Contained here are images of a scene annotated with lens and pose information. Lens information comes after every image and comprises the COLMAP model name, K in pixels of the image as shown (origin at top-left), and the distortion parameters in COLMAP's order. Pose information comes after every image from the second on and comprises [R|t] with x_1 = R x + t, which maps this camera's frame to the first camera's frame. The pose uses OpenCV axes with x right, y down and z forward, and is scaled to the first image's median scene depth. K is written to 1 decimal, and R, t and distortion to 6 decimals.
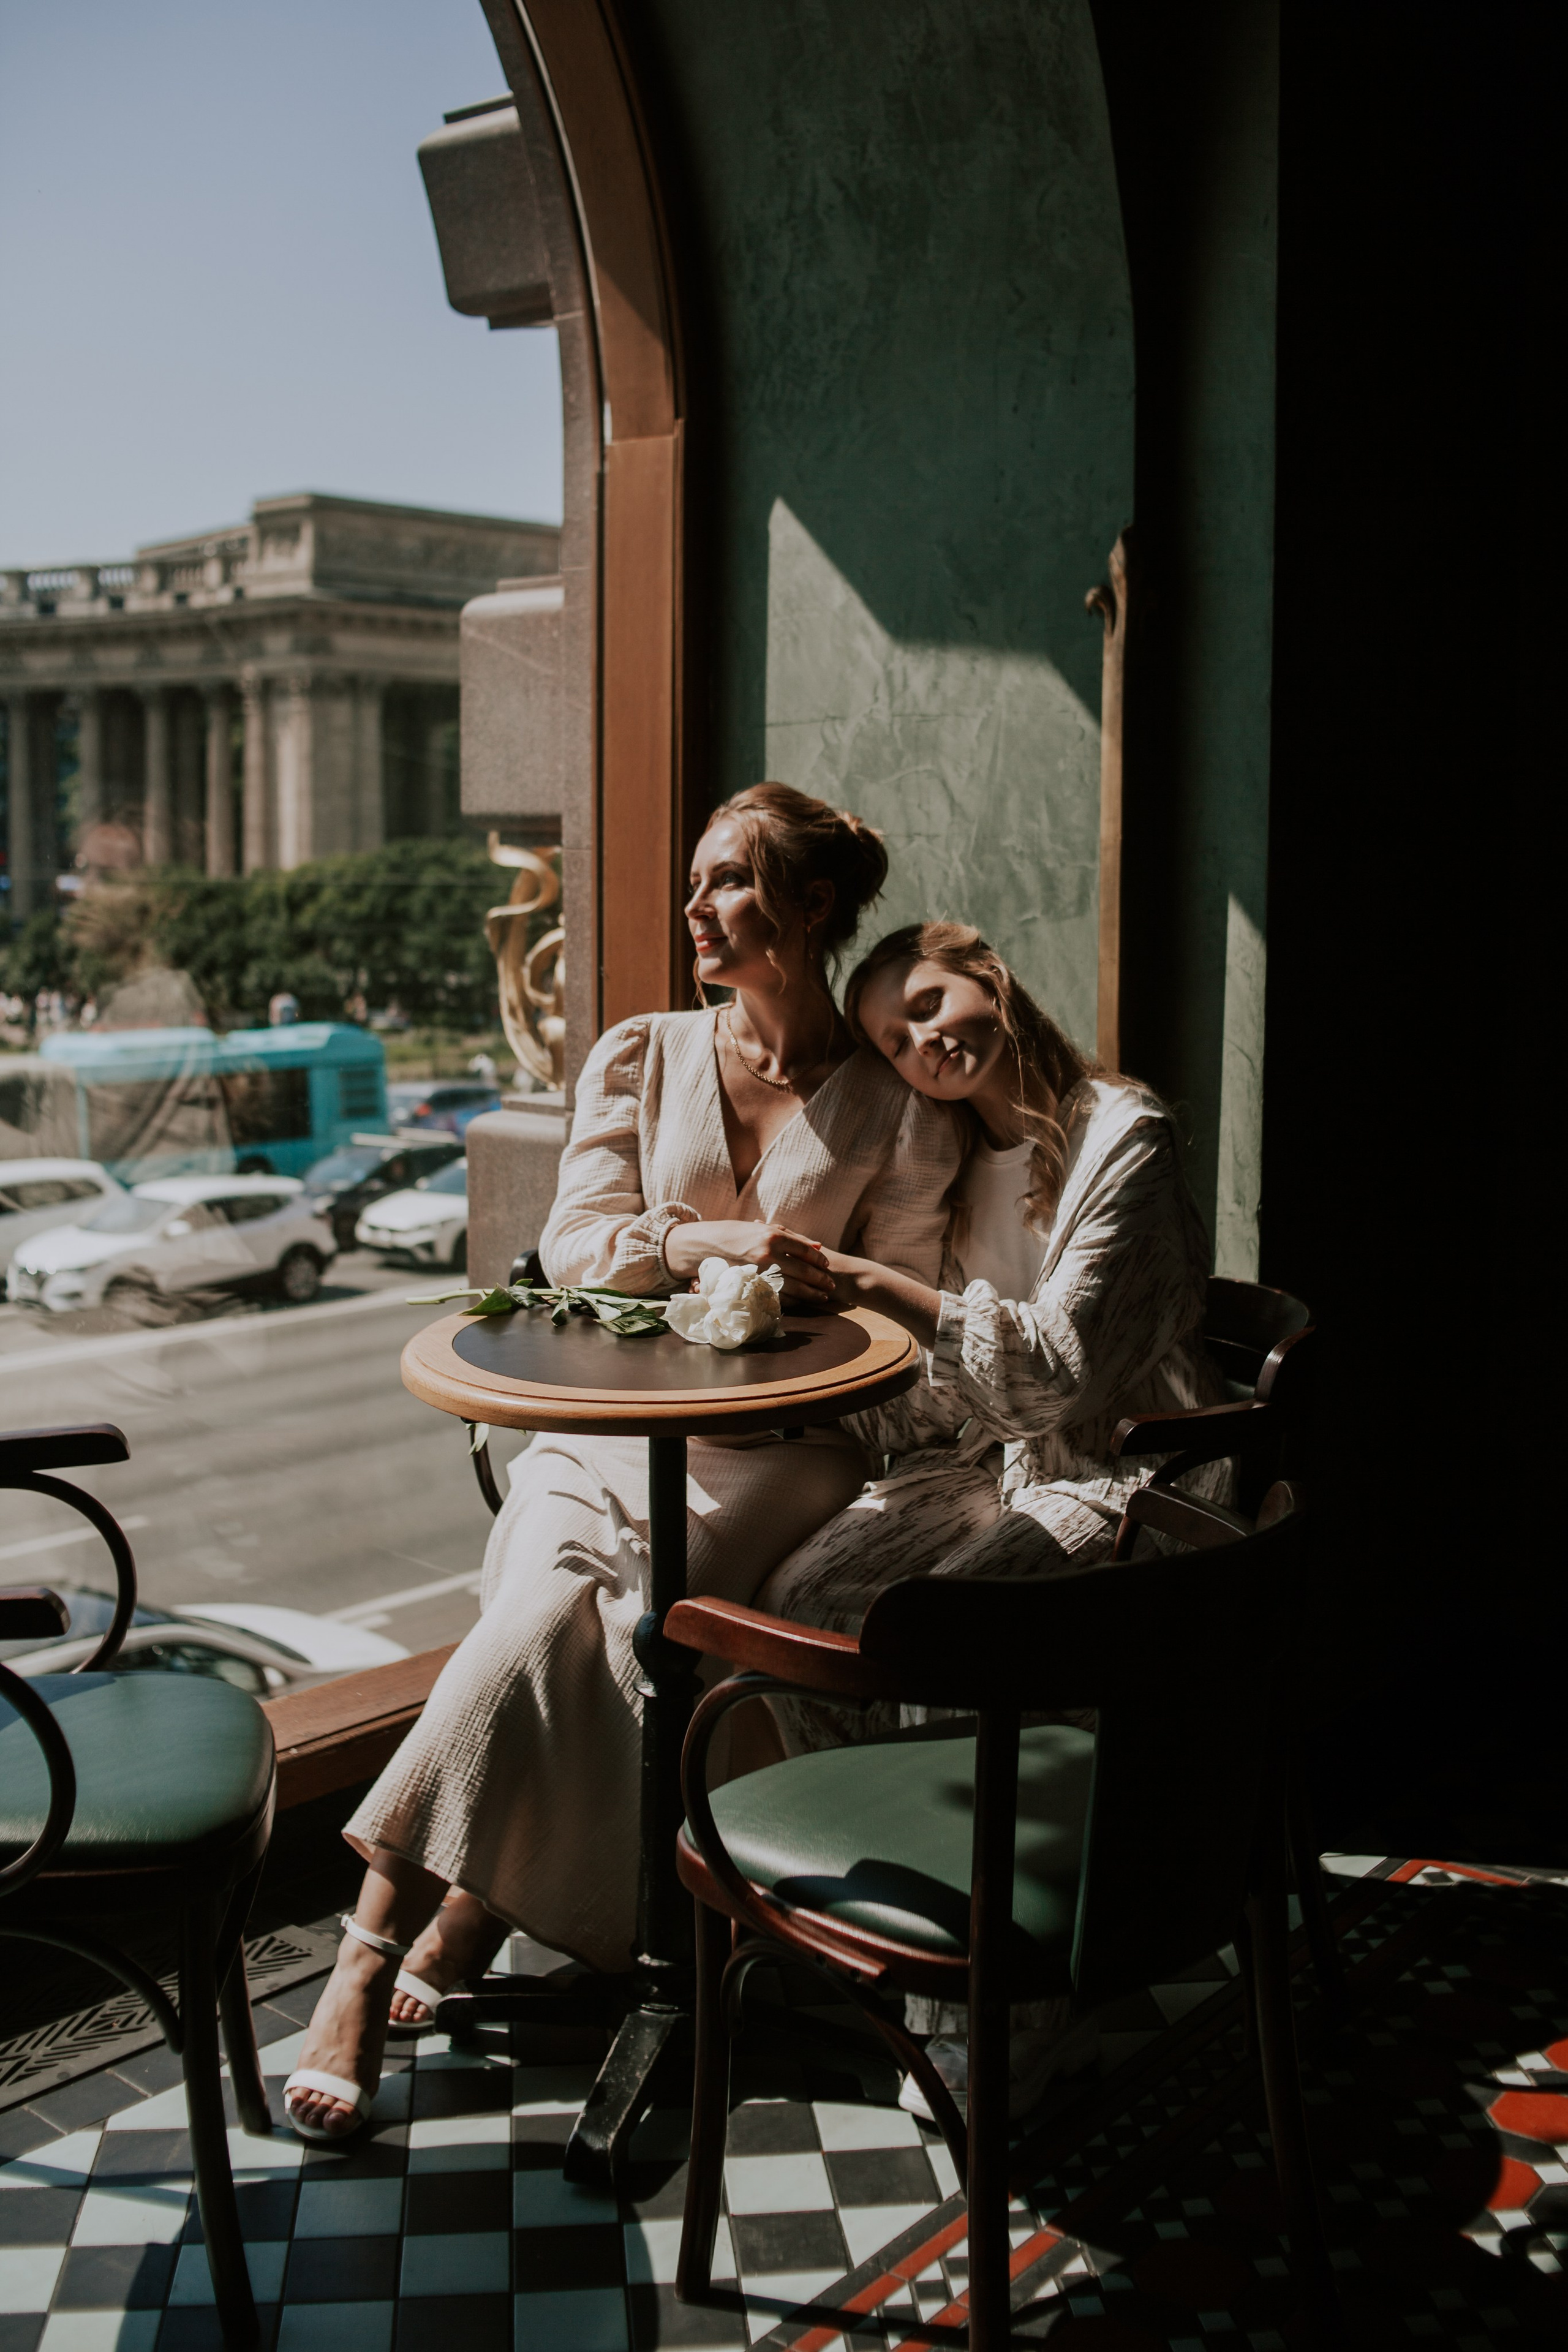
lens RADIAL K [[2502.0, 0, 828.7], [0, 2502.0, 1177.4], [0, 0, 1]] dist [-0.148487, 0.010996]
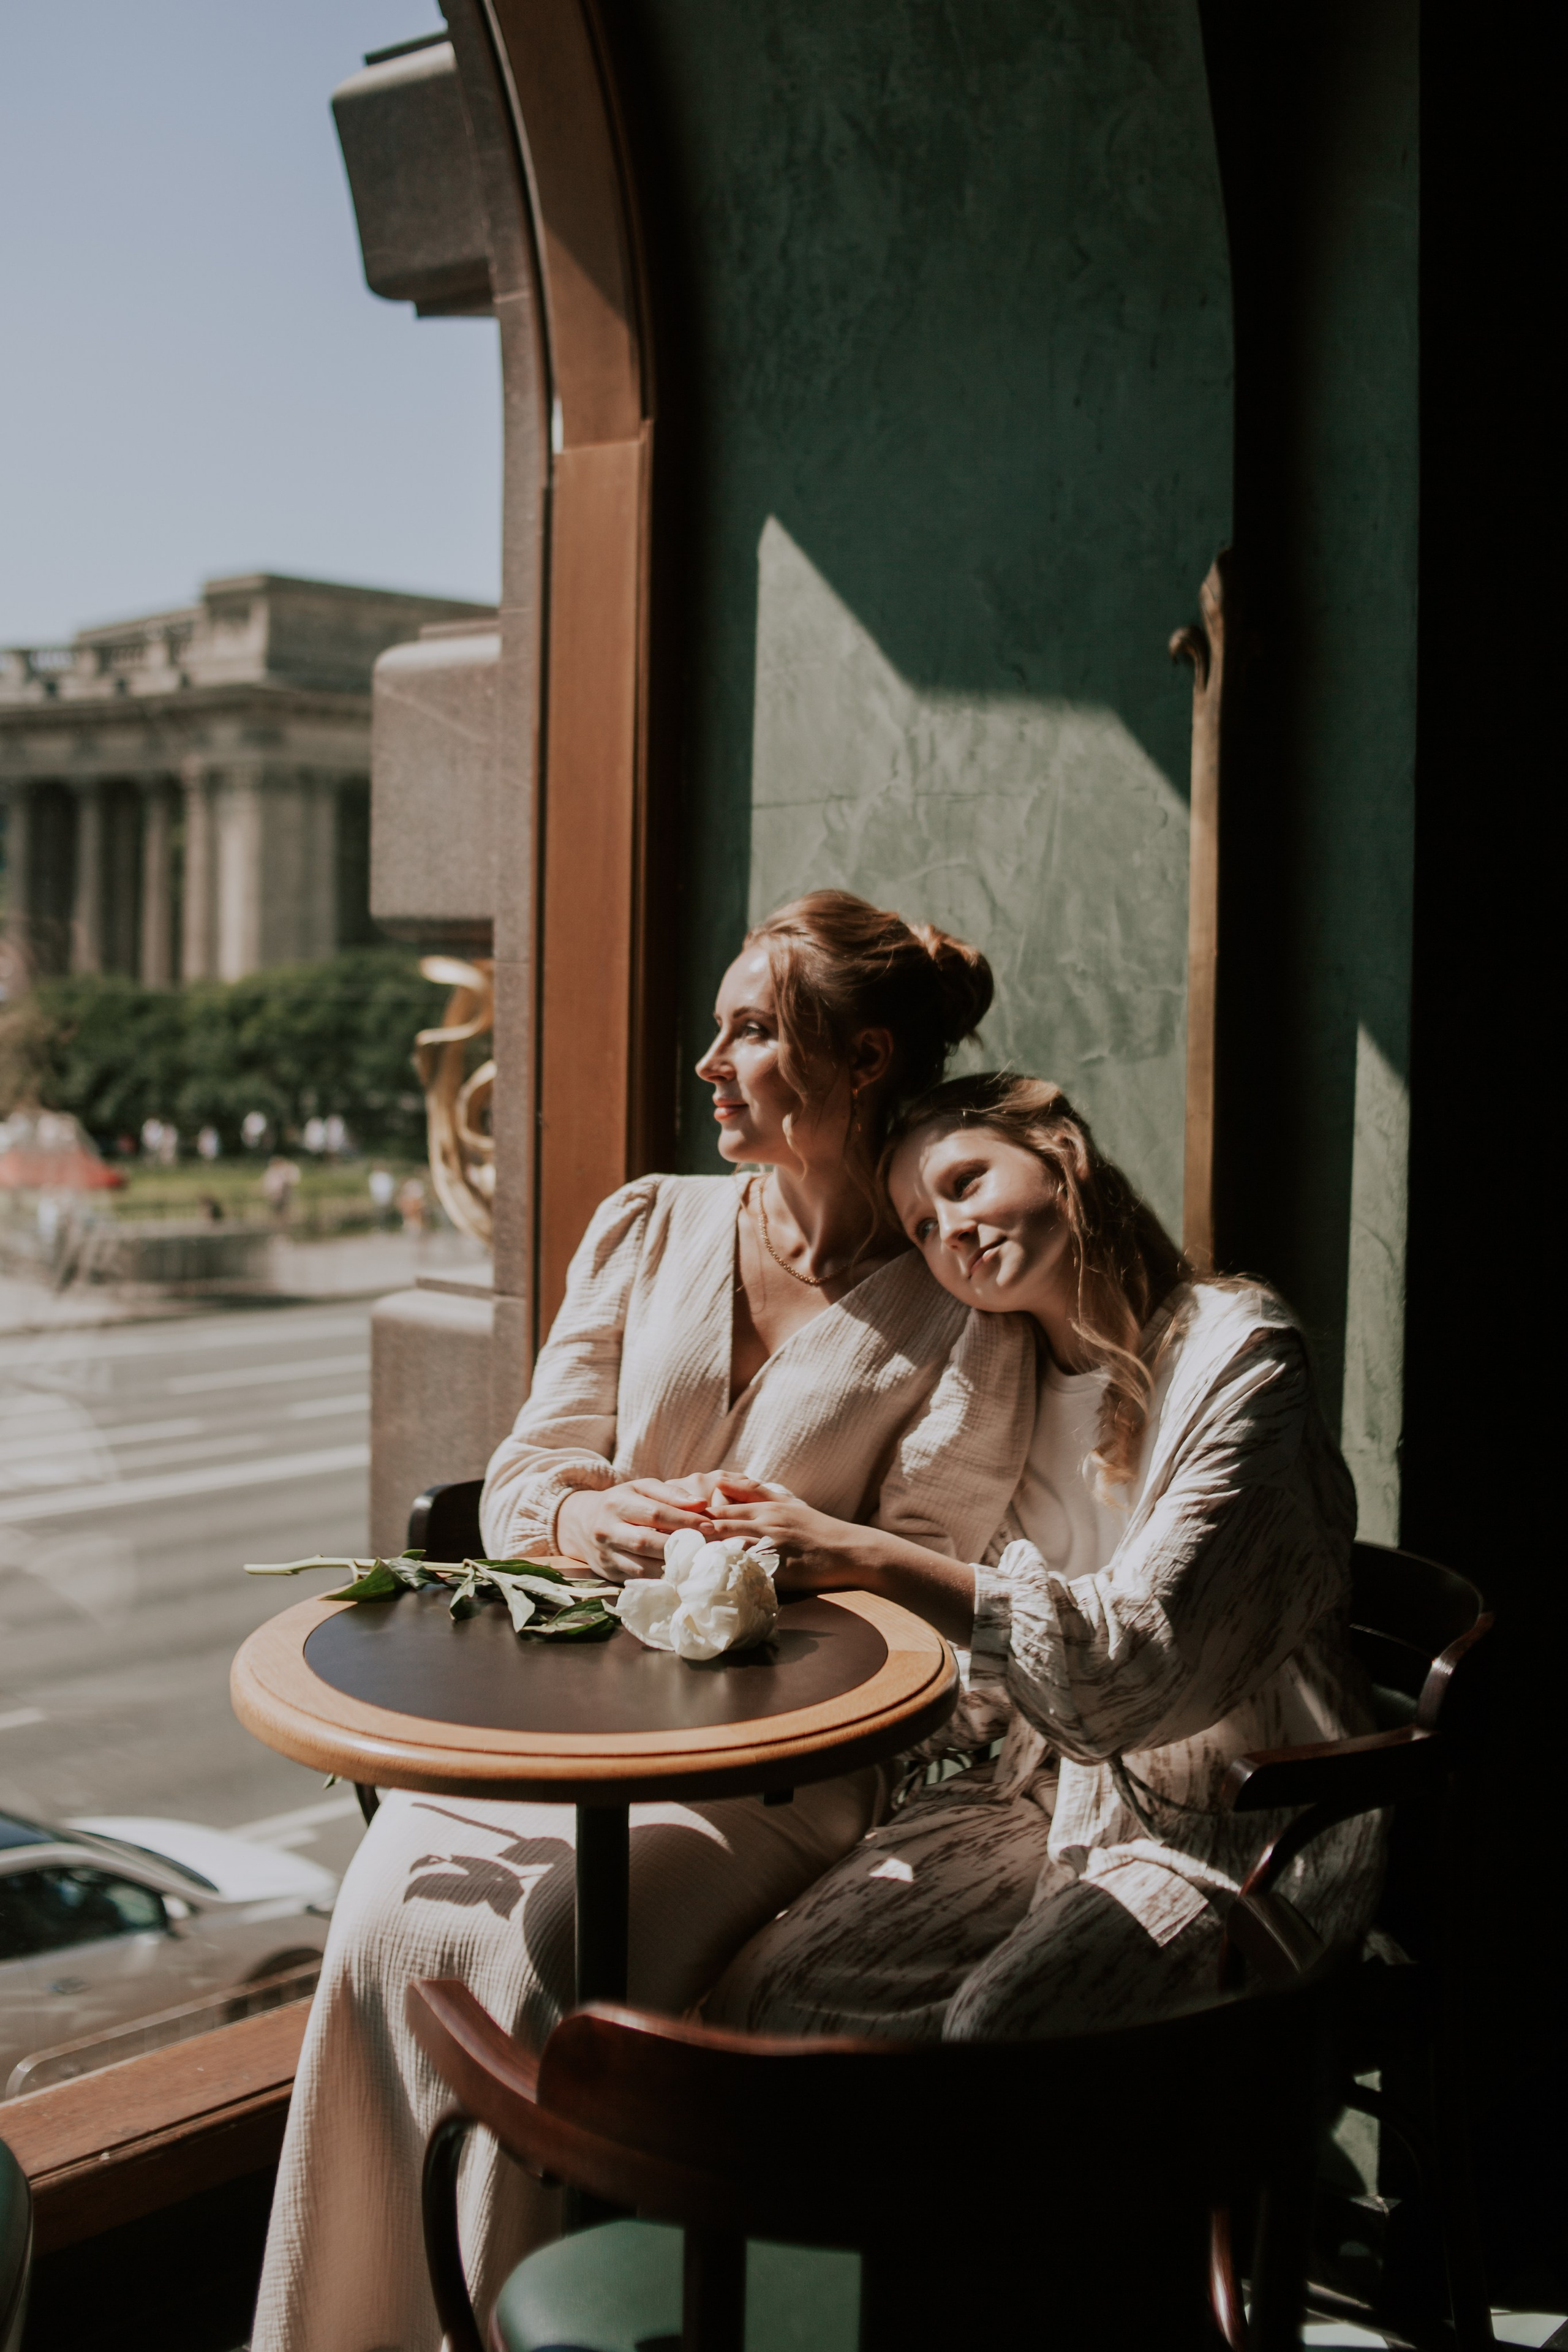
lens RADIAL K [[2289.2, 0, 784.4], [0, 2289.2, 1120.9], [0, 0, 1]] dist [-0.112821, 0.005151]
pose [[0.999869, 0.009036, -0.013450, -0.004895], [-0.009850, 0.998046, -0.061698, -0.039486], [0.012866, 0.061823, 0.998004, 0.294403]]
